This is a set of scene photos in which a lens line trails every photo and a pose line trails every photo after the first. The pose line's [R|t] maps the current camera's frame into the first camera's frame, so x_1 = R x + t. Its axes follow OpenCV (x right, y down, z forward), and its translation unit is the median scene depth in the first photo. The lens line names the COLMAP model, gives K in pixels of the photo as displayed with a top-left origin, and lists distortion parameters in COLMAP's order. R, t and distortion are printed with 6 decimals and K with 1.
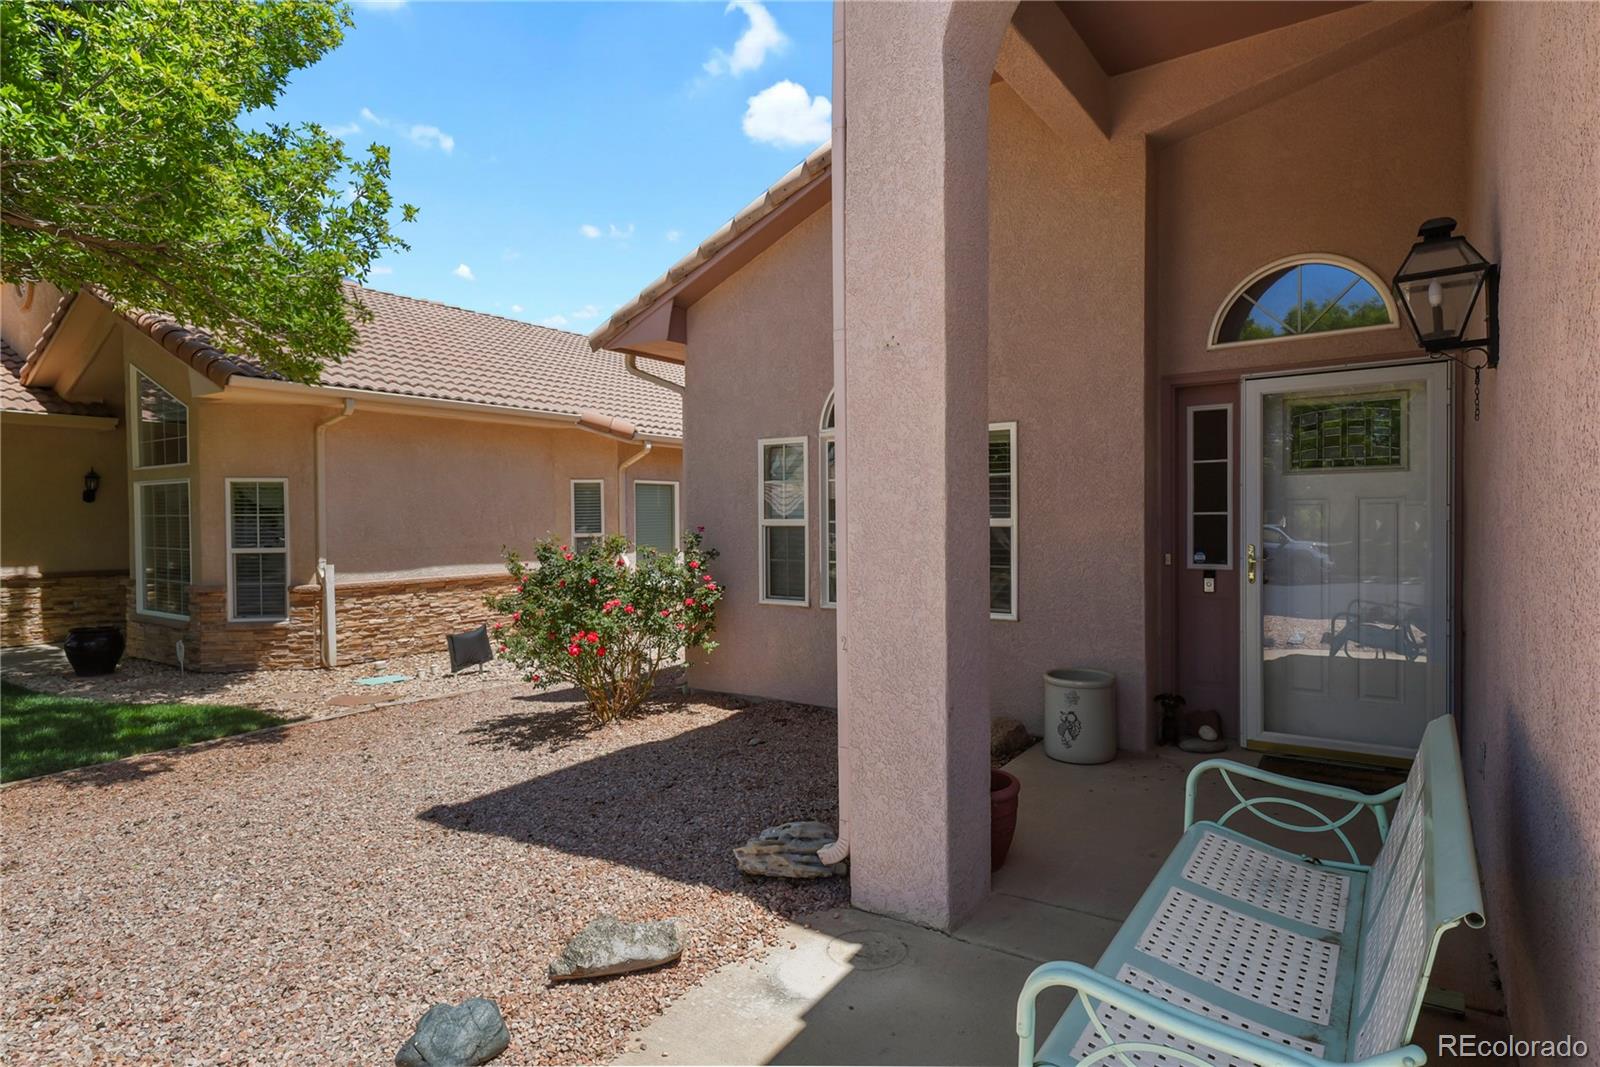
lens RADIAL K [[874.9, 0, 802.9], [0, 874.9, 529.1], [0, 0, 1]] dist [0.018338, -0.000956]
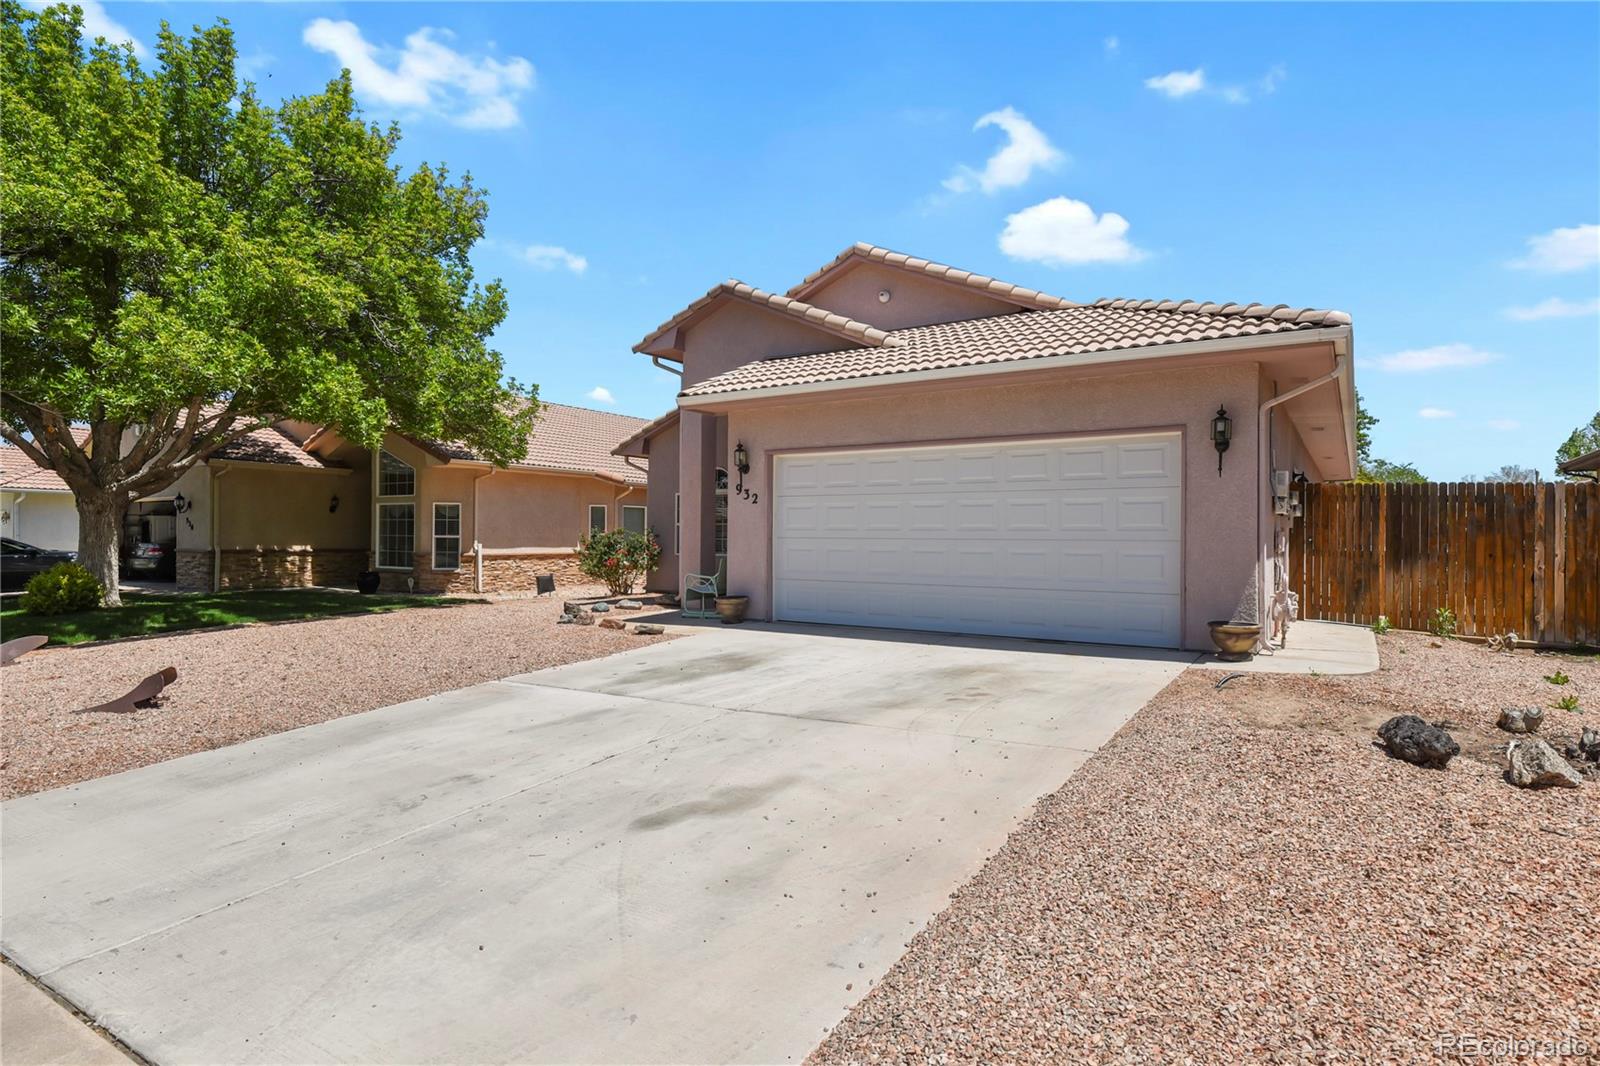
lens RADIAL K [[861.6, 0, 800.0], [0, 861.6, 533.0], [0, 0, 1]] dist [0.001983, 0.000134]
pose [[0.999440, 0.015918, 0.029450, 0.301261], [-0.015298, 0.999659, -0.021160, 0.082430], [-0.029777, 0.020698, 0.999342, -1.934550]]
